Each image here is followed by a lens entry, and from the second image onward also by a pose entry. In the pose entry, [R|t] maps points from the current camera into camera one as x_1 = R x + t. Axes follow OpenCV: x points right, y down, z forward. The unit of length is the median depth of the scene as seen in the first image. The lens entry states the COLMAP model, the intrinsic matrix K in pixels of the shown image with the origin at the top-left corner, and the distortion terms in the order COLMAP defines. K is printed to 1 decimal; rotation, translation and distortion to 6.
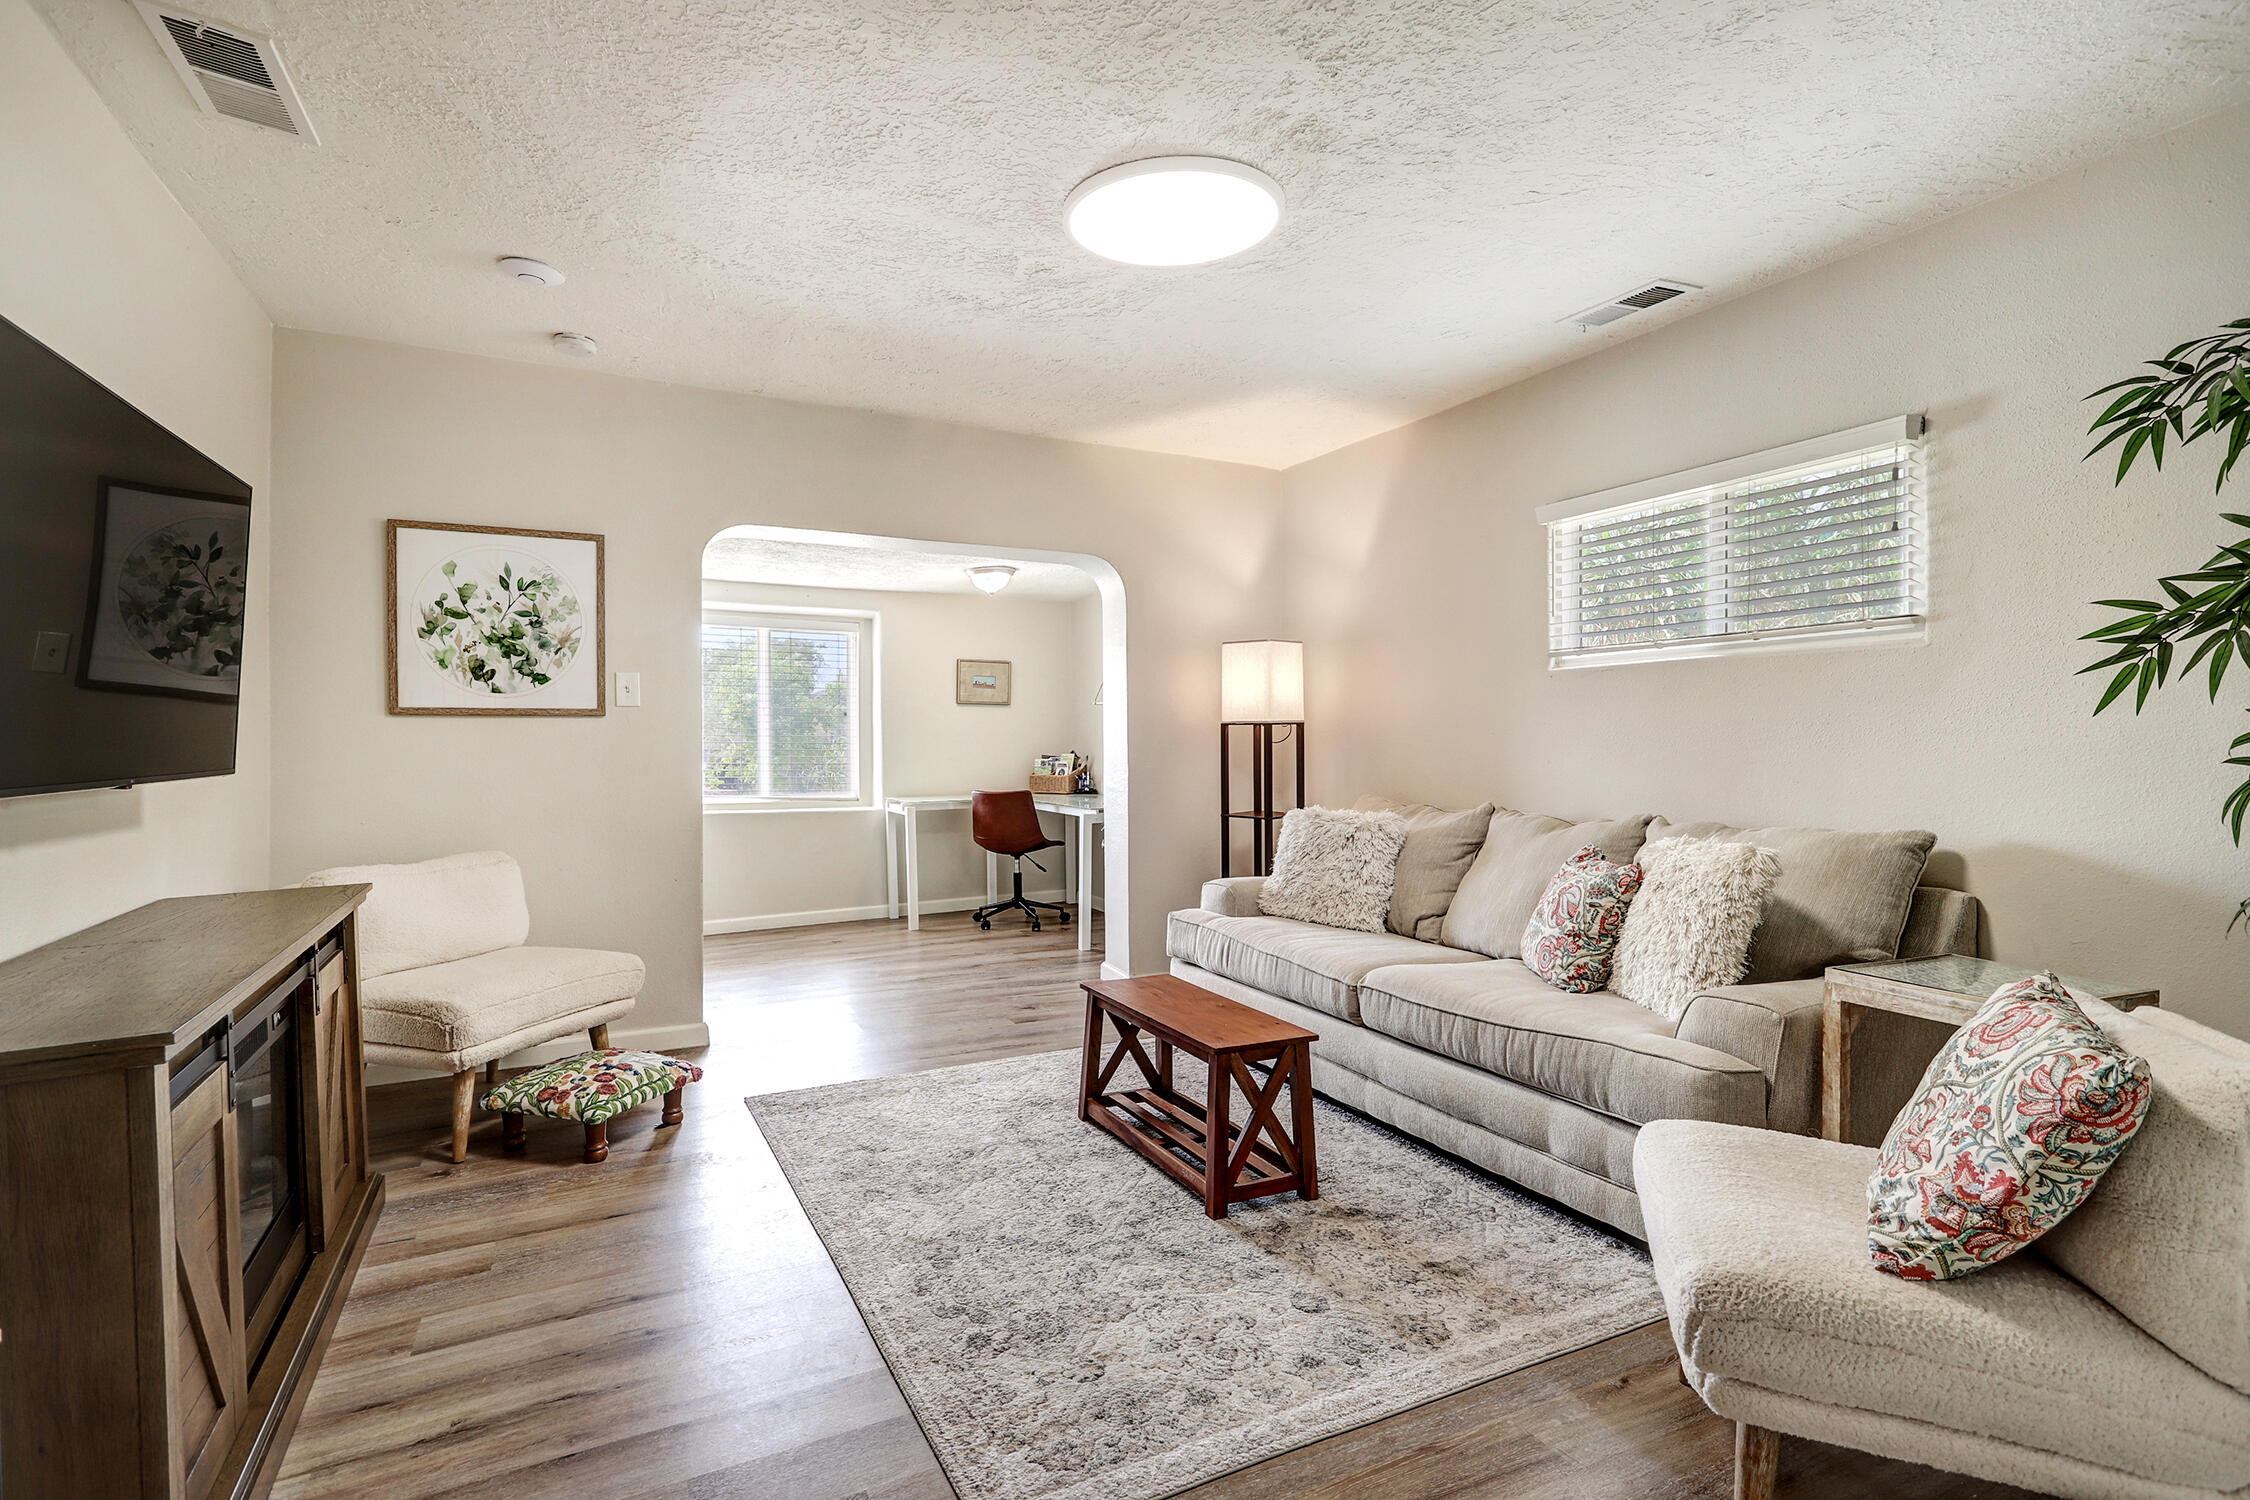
lens RADIAL K [[1138.5, 0, 1117.9], [0, 1138.5, 755.2], [0, 0, 1]] dist [-0.053249, 0.000298]
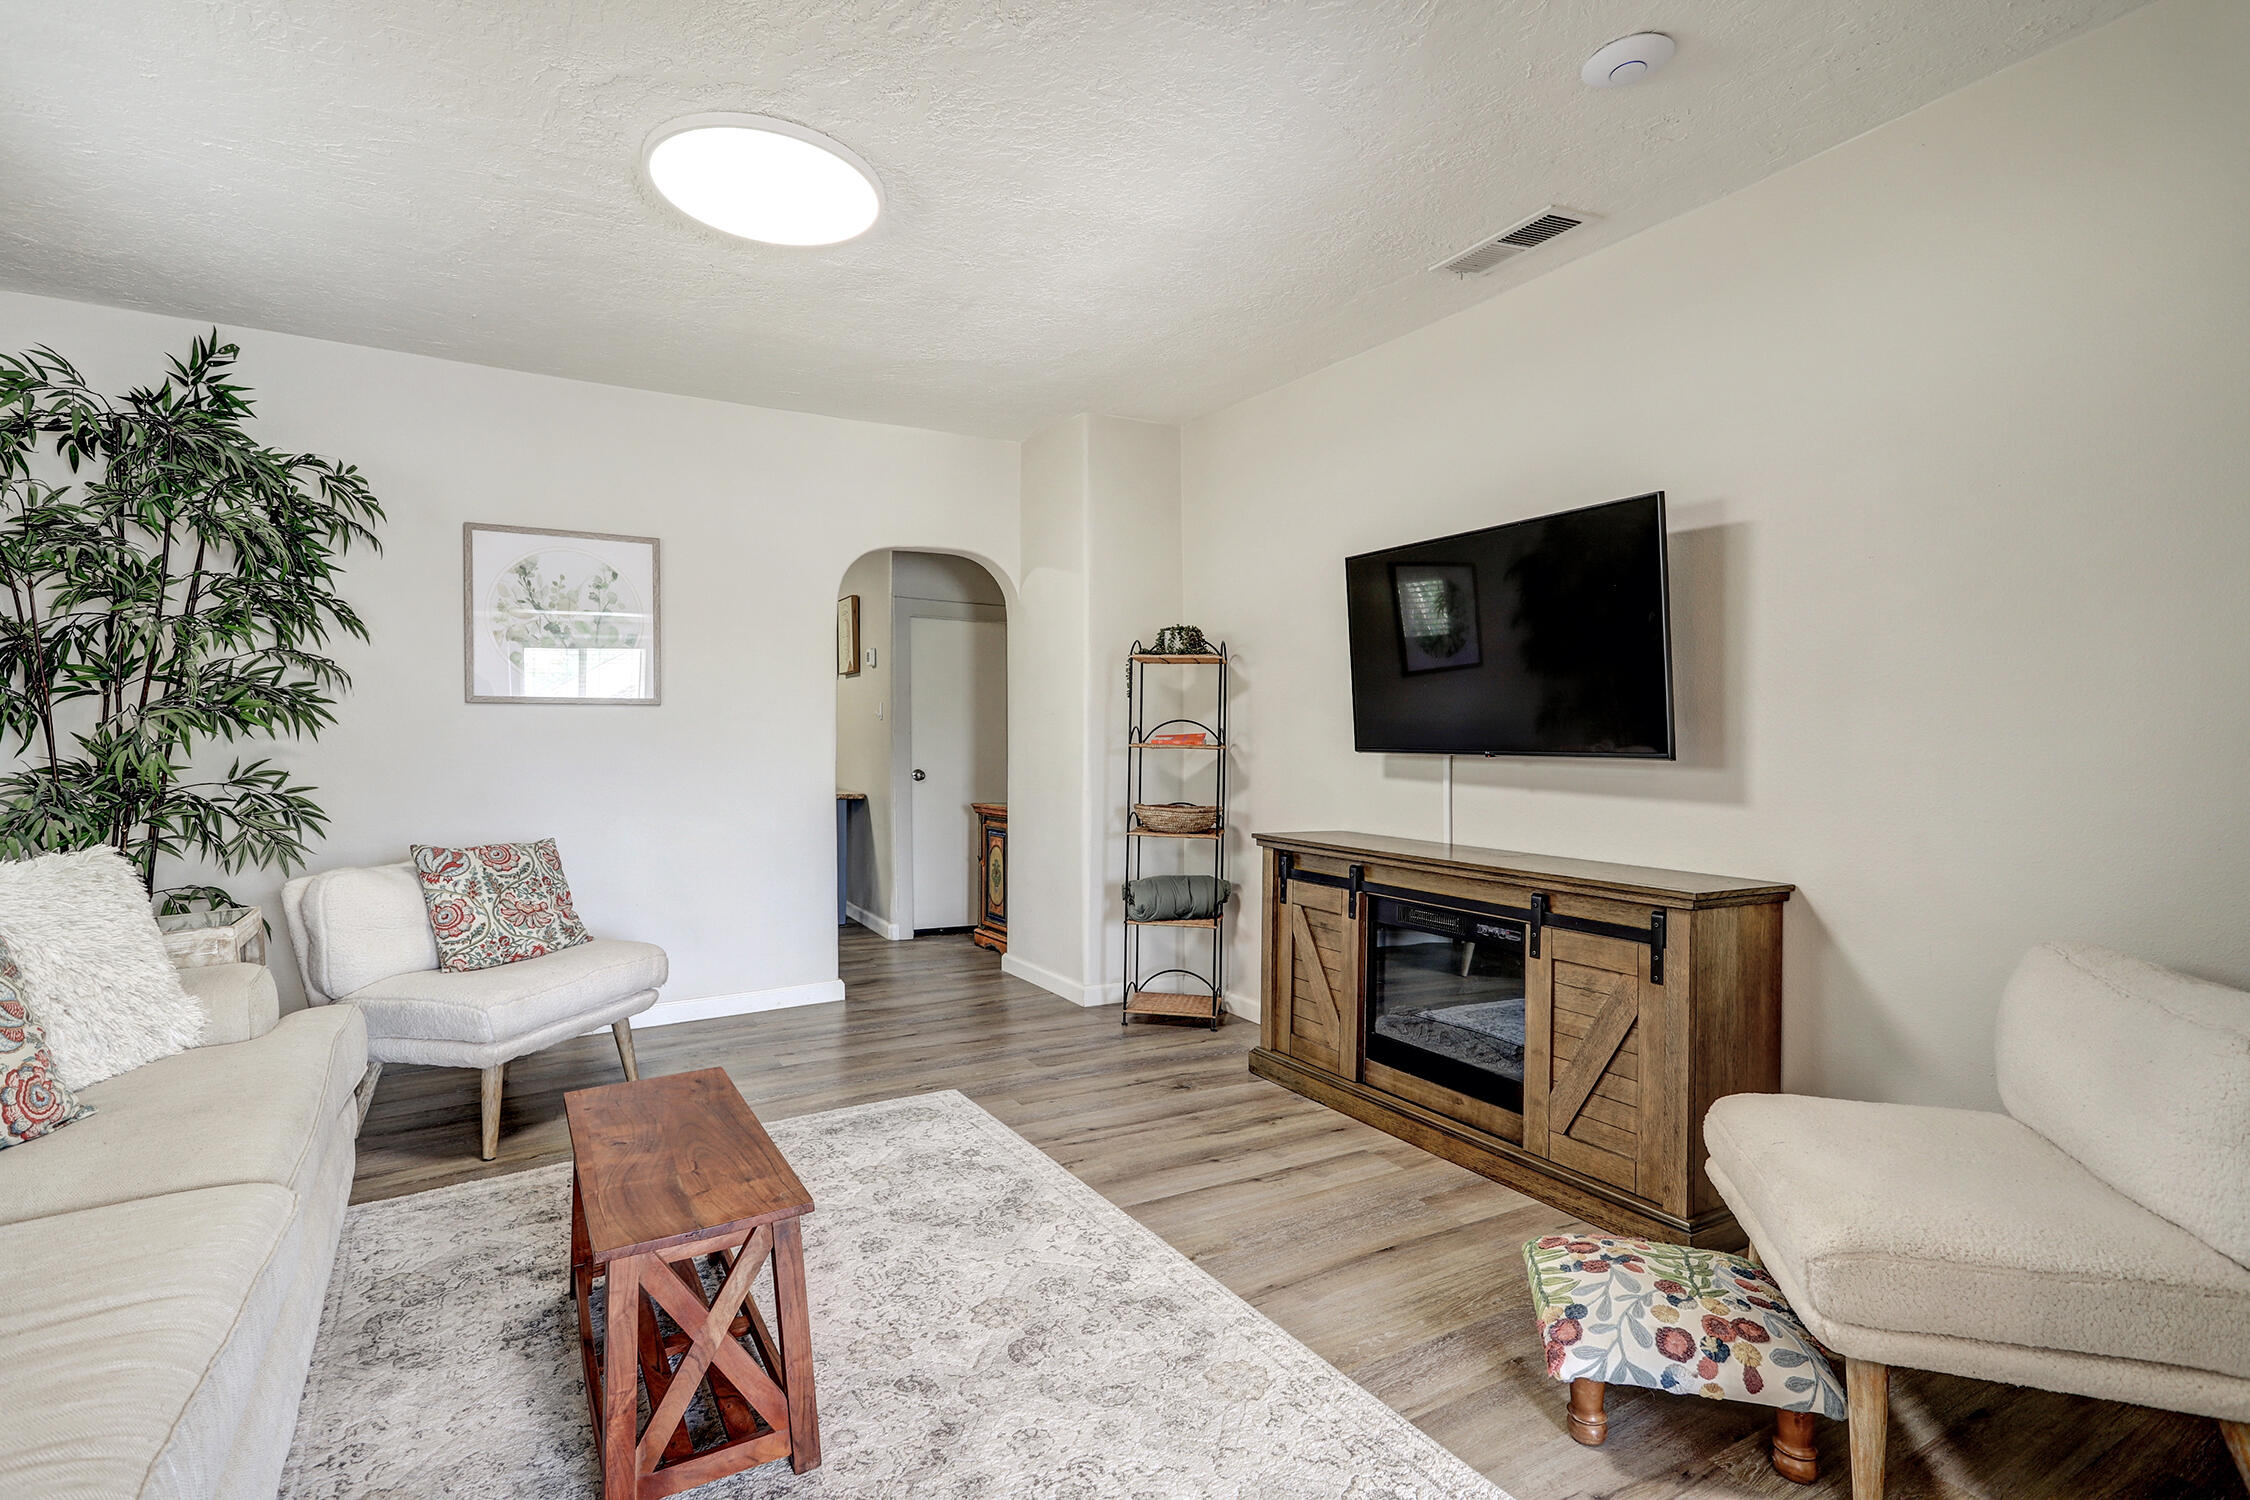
lens RADIAL K [[1054.1, 0, 1125.0], [0, 1054.1, 750.0], [0, 0, 1]] dist [-0.012888, 0.001807]
pose [[-0.996755, 0.002007, -0.080474, -0.166260], [-0.000632, 0.999463, 0.032762, -0.024541], [0.080496, 0.032707, -0.996218, 1.828222]]
